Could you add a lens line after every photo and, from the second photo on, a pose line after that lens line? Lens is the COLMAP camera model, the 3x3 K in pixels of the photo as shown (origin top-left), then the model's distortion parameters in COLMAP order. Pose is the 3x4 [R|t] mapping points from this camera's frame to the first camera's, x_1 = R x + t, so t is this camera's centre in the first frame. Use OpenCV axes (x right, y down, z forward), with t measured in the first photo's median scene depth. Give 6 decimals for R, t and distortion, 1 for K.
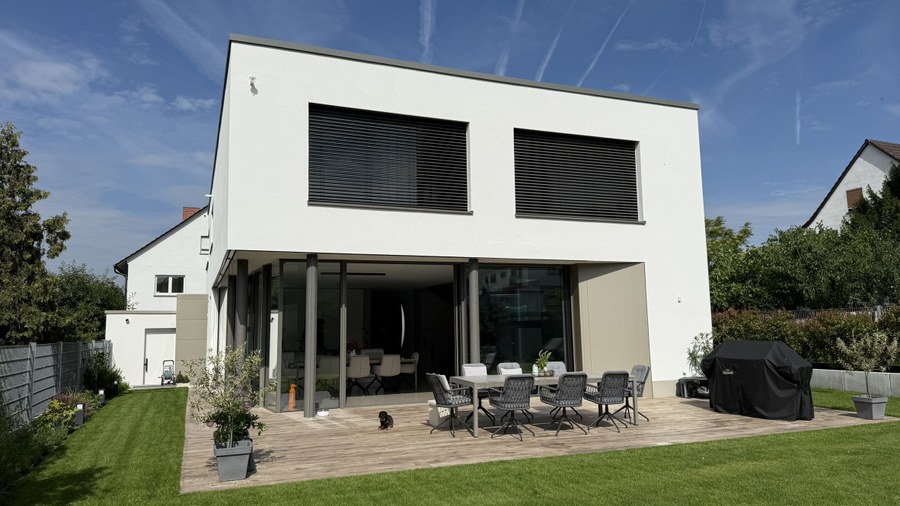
lens RADIAL K [[624.2, 0, 450.0], [0, 624.2, 253.0], [0, 0, 1]] dist [0.099010, -0.142237]
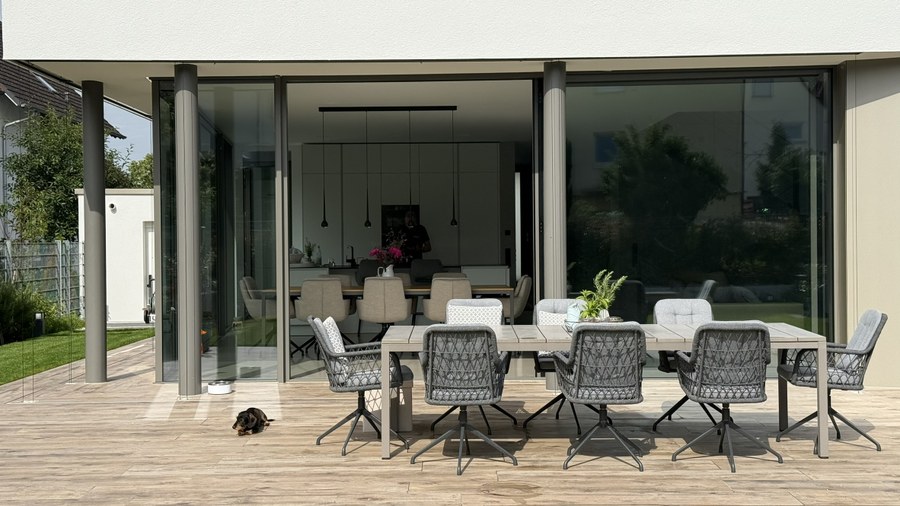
lens RADIAL K [[1260.2, 0, 450.0], [0, 1260.2, 253.0], [0, 0, 1]] dist [0.113233, -0.005871]
pose [[0.927660, 0.011021, -0.373263, 0.312650], [0.041266, 0.990417, 0.131801, 0.022374], [0.371138, -0.137670, 0.918316, 0.153987]]
